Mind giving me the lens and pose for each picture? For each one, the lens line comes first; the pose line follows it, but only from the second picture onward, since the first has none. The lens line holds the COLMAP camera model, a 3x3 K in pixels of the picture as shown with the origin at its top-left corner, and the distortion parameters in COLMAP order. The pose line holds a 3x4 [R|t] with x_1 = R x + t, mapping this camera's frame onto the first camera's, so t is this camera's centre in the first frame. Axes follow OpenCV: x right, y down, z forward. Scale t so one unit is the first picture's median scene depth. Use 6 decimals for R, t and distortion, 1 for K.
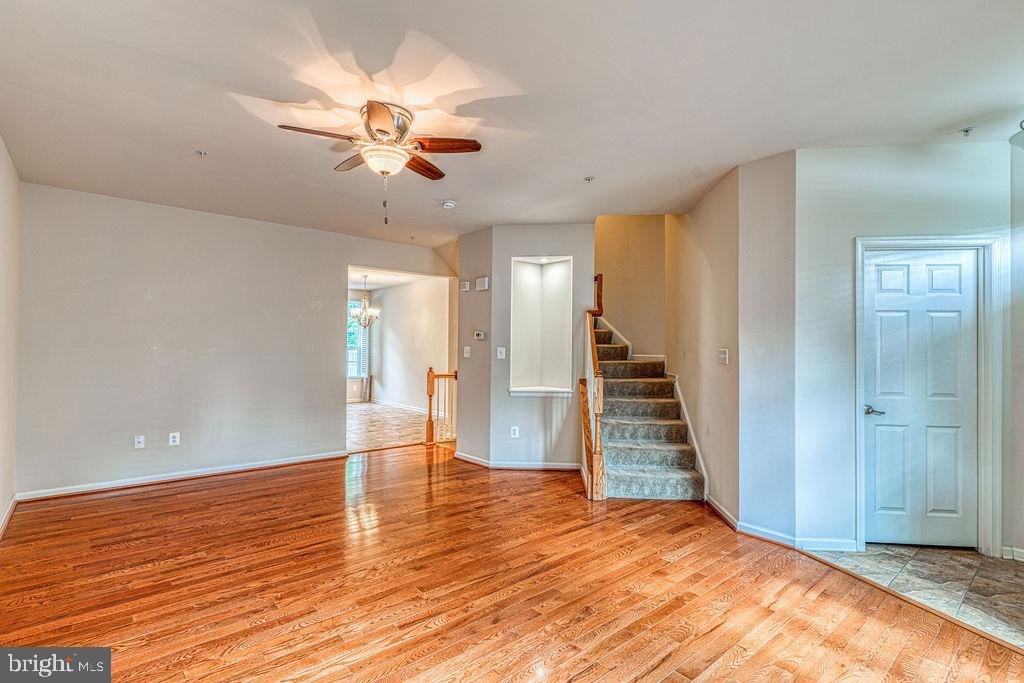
lens RADIAL K [[490.2, 0, 507.9], [0, 490.2, 344.5], [0, 0, 1]] dist [0.005250, -0.000793]
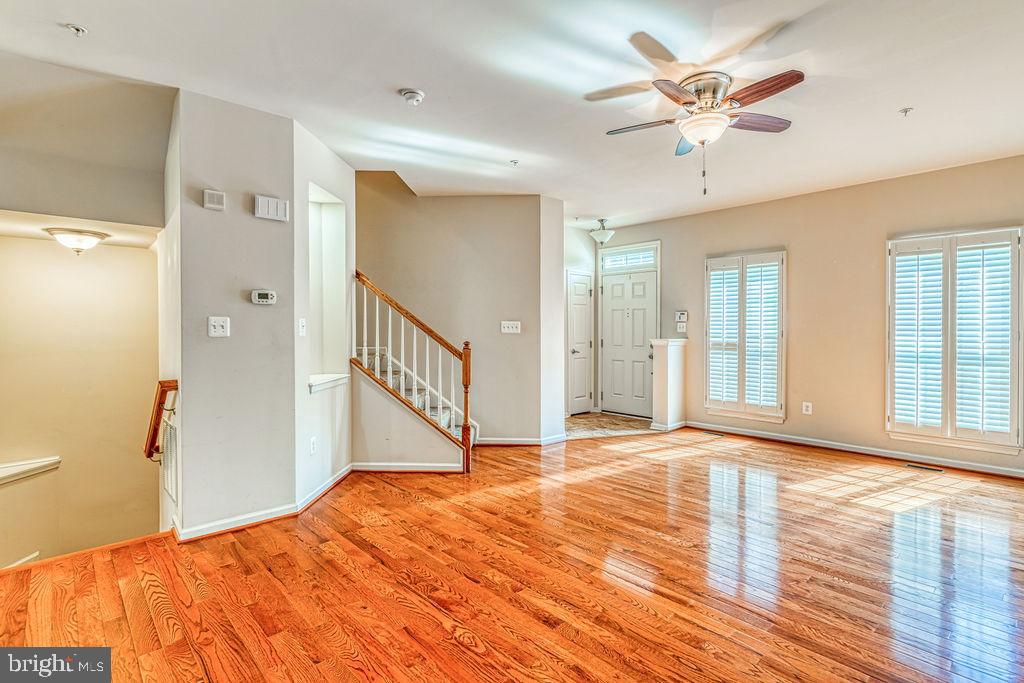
lens RADIAL K [[490.2, 0, 509.3], [0, 490.2, 336.6], [0, 0, 1]] dist [0.005250, -0.000793]
pose [[-0.024936, -0.022903, 0.999427, -0.887604], [-0.005421, 0.999726, 0.022774, 0.017911], [-0.999674, -0.004850, -0.025053, 1.011865]]
